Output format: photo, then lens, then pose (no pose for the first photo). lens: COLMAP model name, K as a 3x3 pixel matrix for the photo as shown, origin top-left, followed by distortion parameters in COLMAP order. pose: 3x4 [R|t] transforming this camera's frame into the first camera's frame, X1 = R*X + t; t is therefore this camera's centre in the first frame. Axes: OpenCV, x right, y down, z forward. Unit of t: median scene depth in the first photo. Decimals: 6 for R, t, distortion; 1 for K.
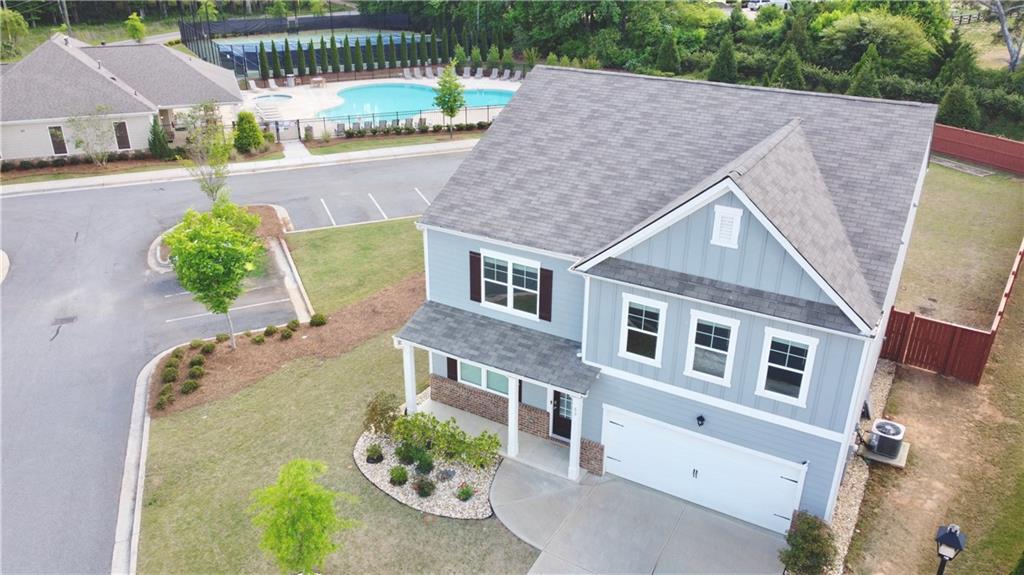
lens RADIAL K [[772.4, 0, 511.9], [0, 772.4, 291.5], [0, 0, 1]] dist [-0.009530, -0.001447]
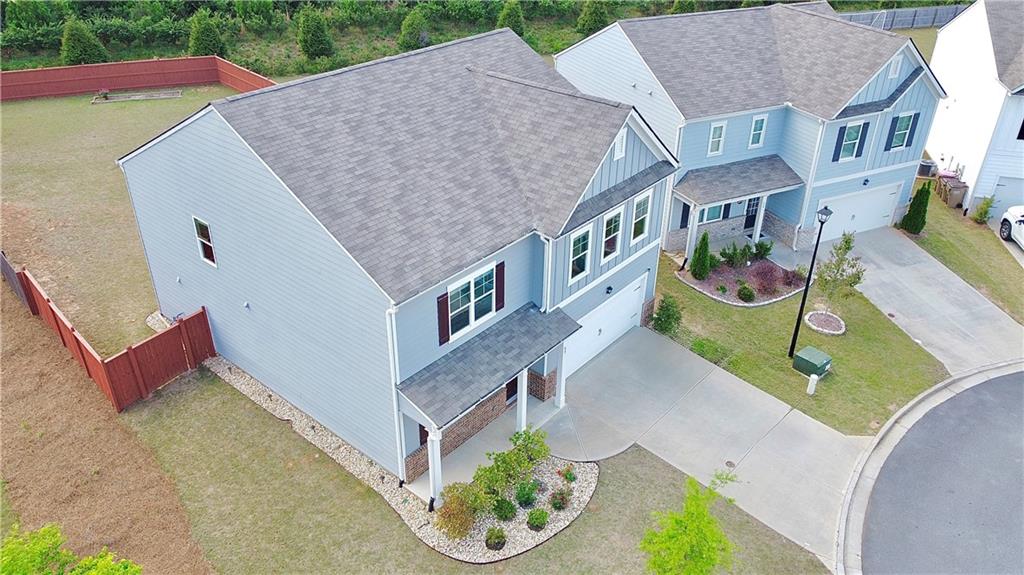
lens RADIAL K [[772.4, 0, 511.9], [0, 772.4, 291.5], [0, 0, 1]] dist [-0.009530, -0.001447]
pose [[0.169454, -0.511874, 0.842182, -0.810478], [0.408870, 0.814043, 0.412503, -0.401579], [-0.896722, 0.274443, 0.347233, 0.605331]]
